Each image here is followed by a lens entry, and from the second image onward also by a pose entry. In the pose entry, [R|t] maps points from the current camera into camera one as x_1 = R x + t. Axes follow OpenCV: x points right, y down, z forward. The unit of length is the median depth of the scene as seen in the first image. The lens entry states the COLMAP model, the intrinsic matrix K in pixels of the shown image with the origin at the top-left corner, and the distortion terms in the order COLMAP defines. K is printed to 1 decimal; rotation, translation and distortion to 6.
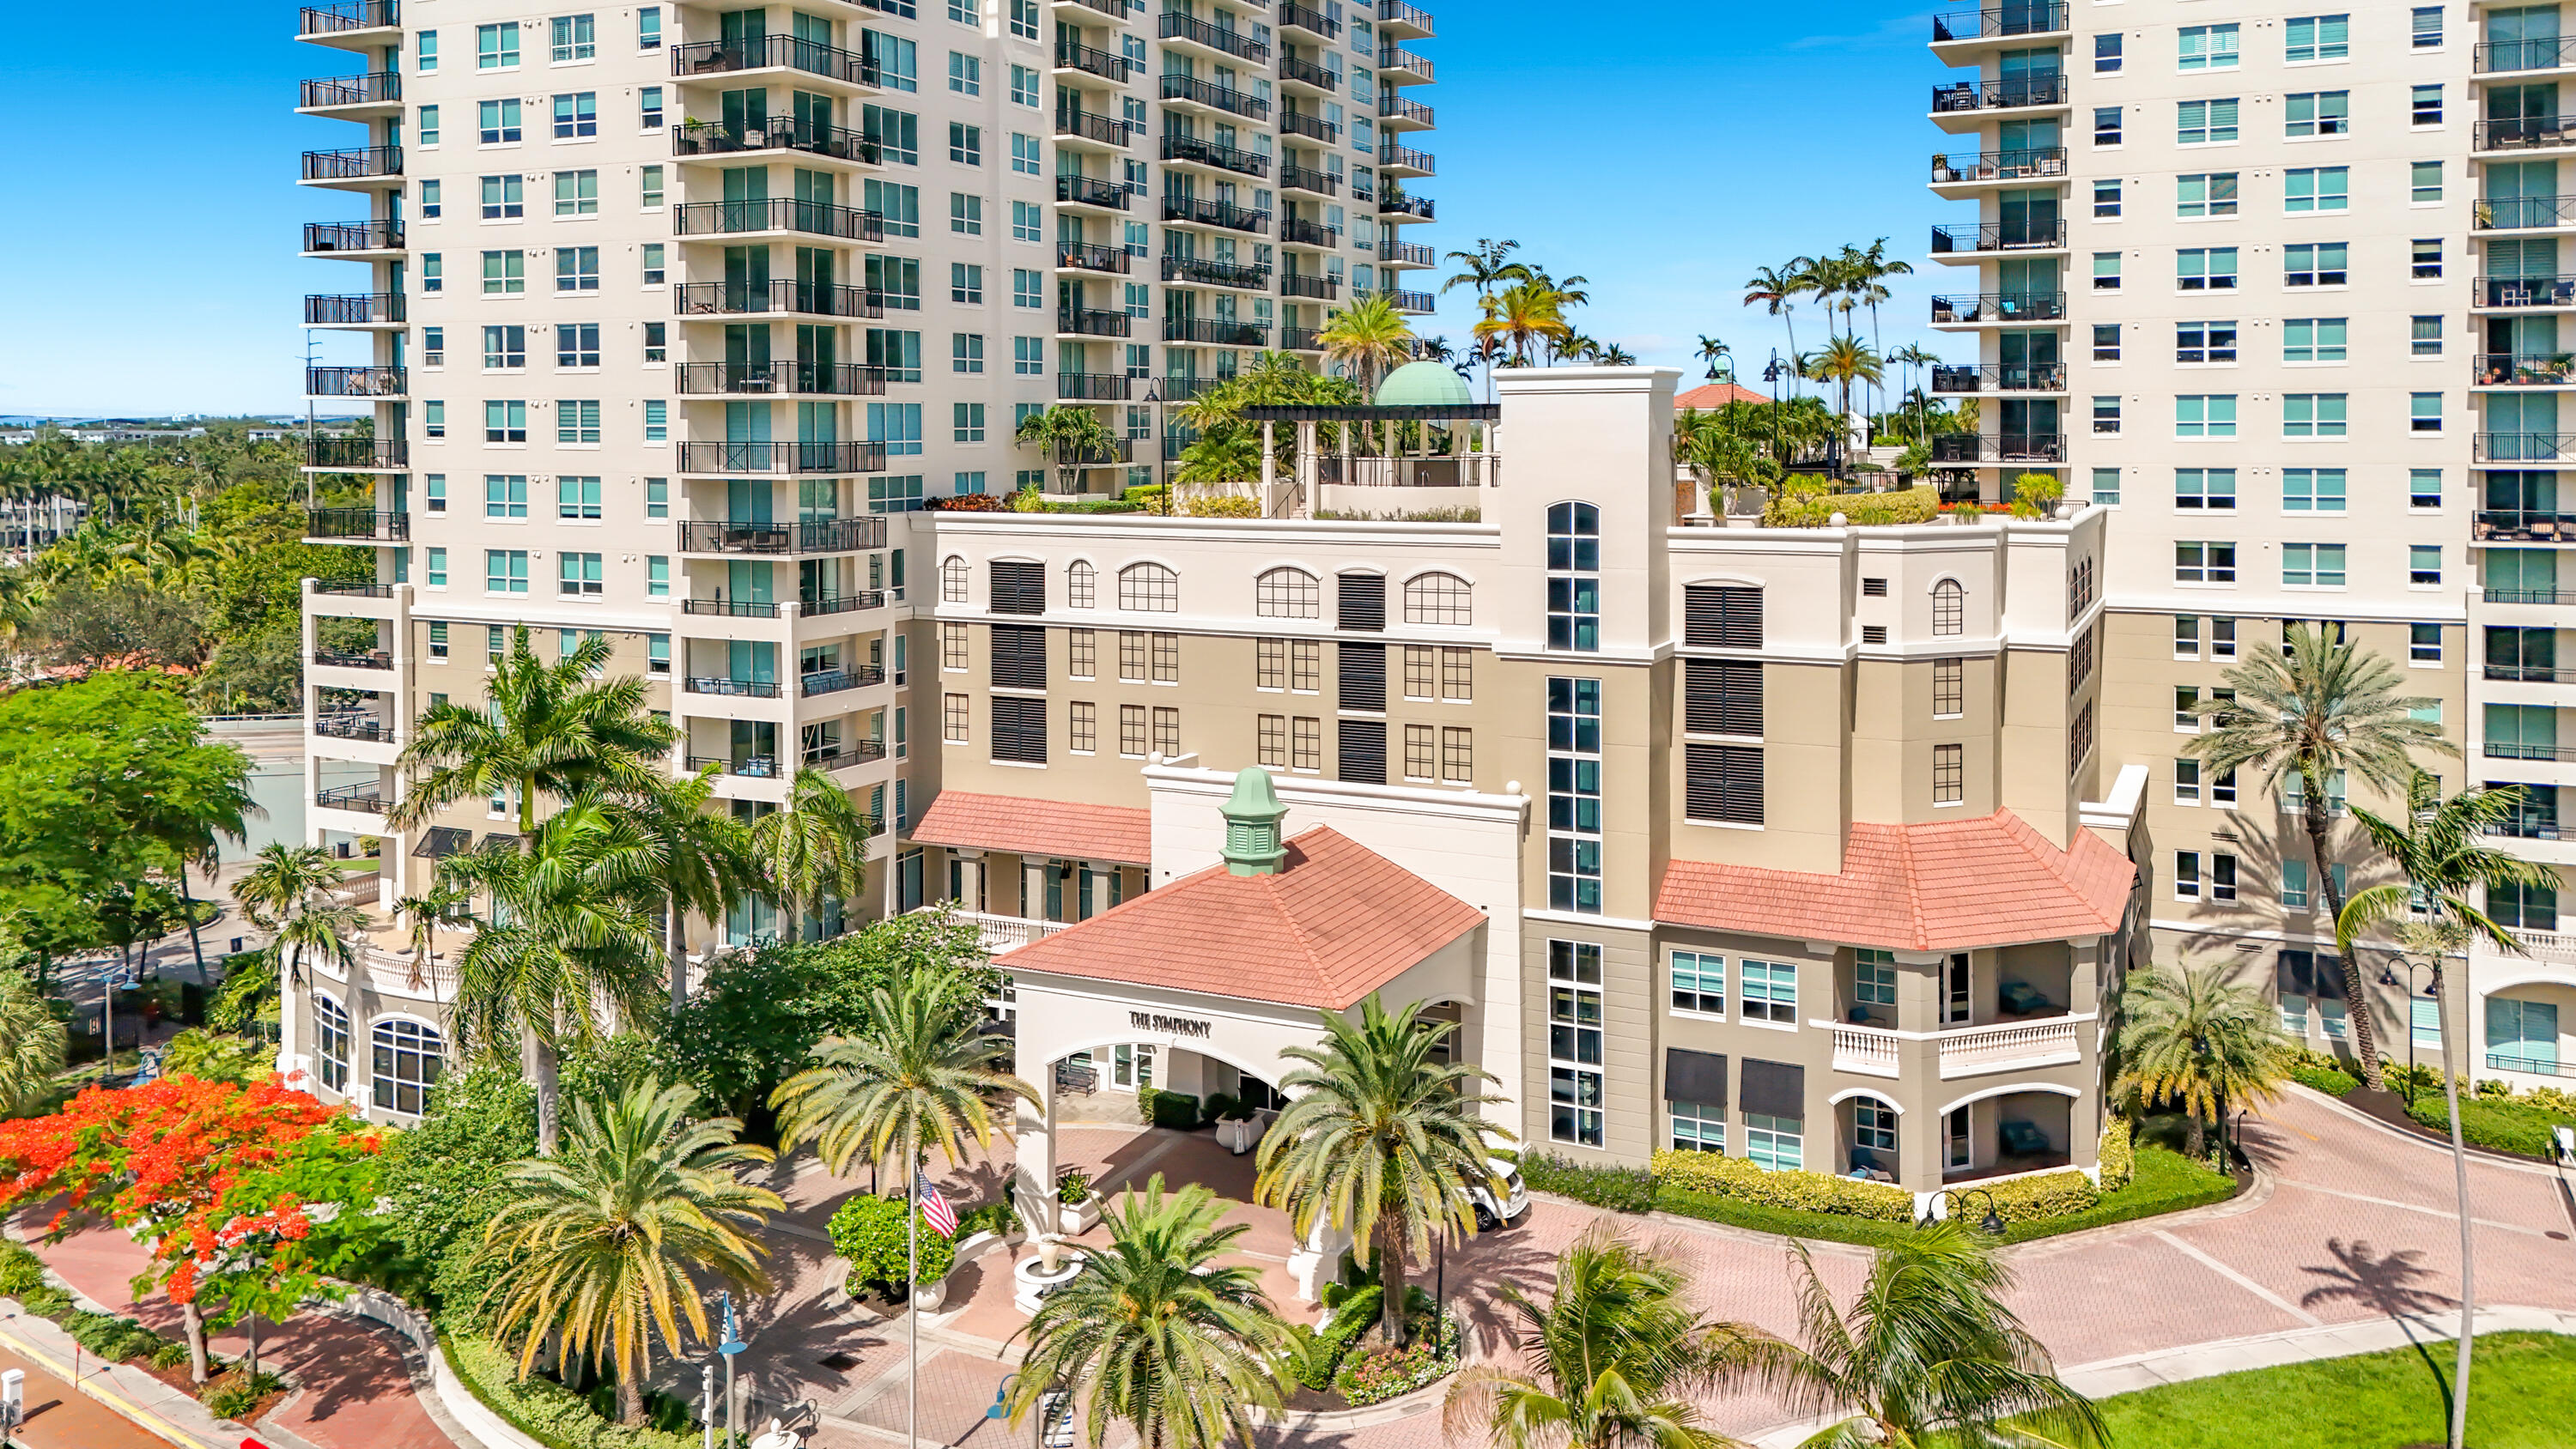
lens RADIAL K [[2006.1, 0, 1340.0], [0, 2006.1, 412.3], [0, 0, 1]] dist [0.040546, -0.019763]
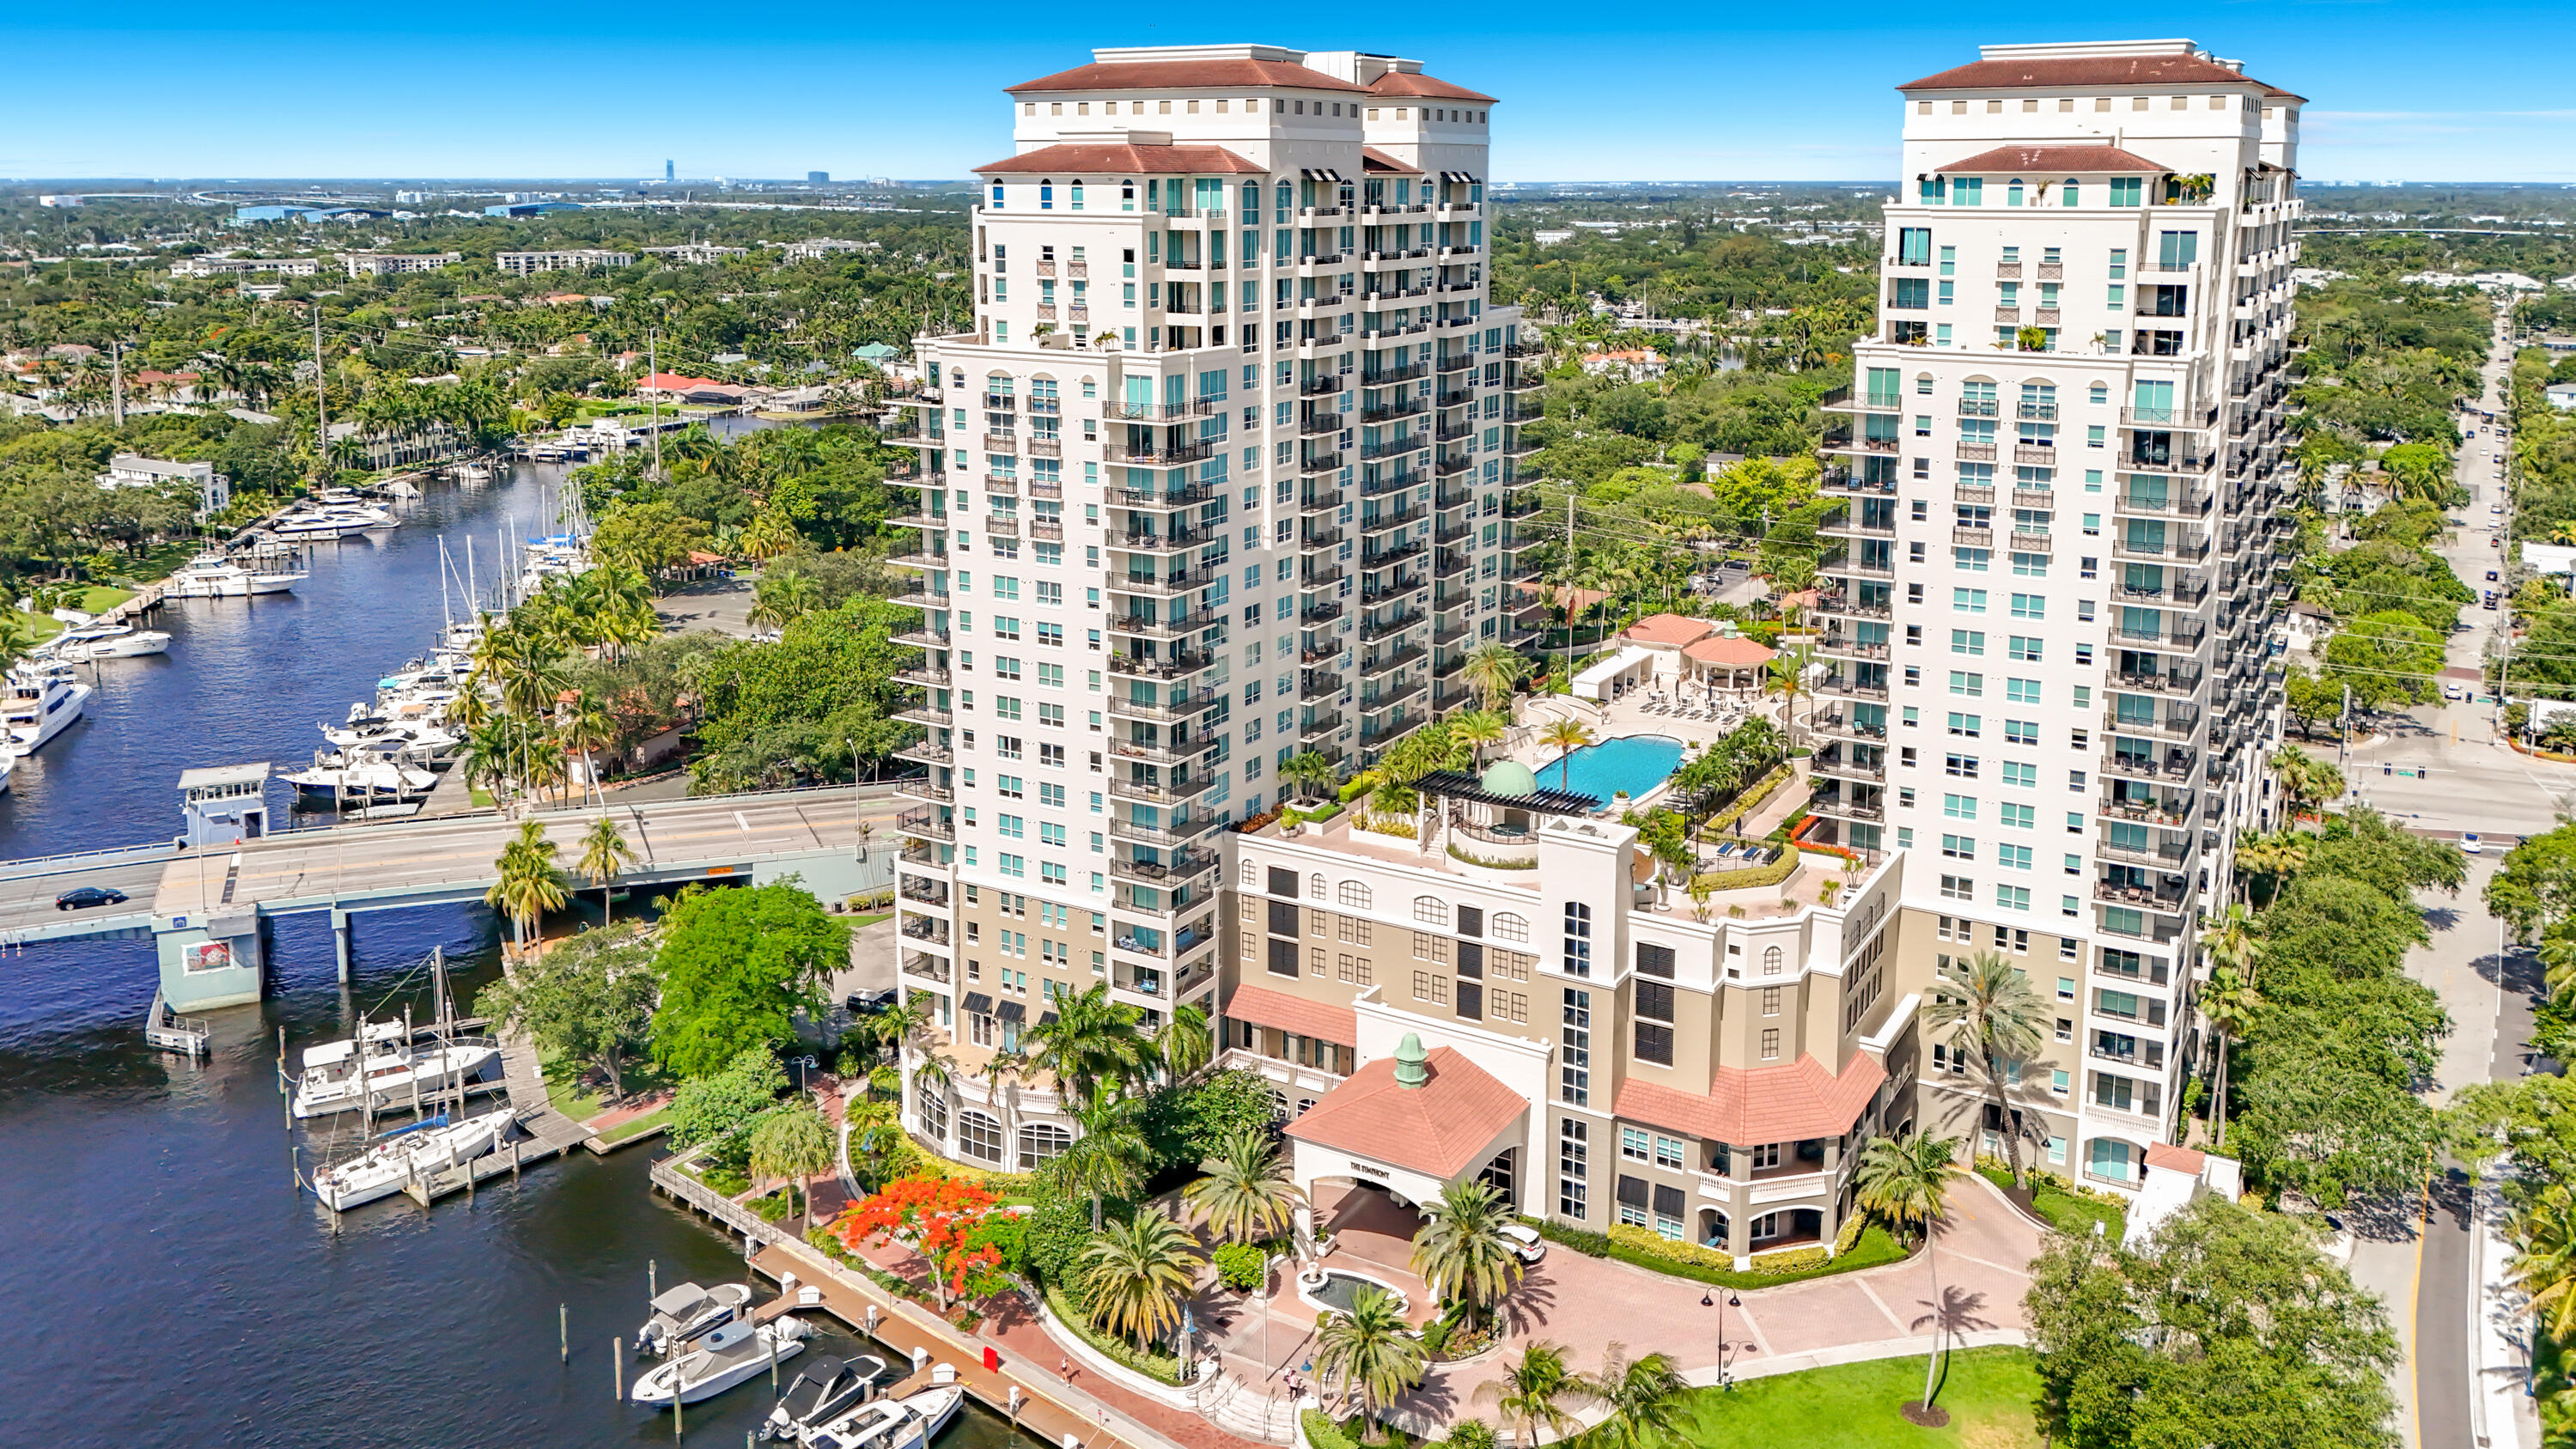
lens RADIAL K [[2006.4, 0, 1340.0], [0, 2006.4, 412.2], [0, 0, 1]] dist [0.040546, -0.019763]
pose [[0.996576, 0.020662, -0.080057, 0.030895], [-0.011772, 0.993866, 0.109964, -0.603197], [0.081838, -0.108645, 0.990706, -0.847671]]
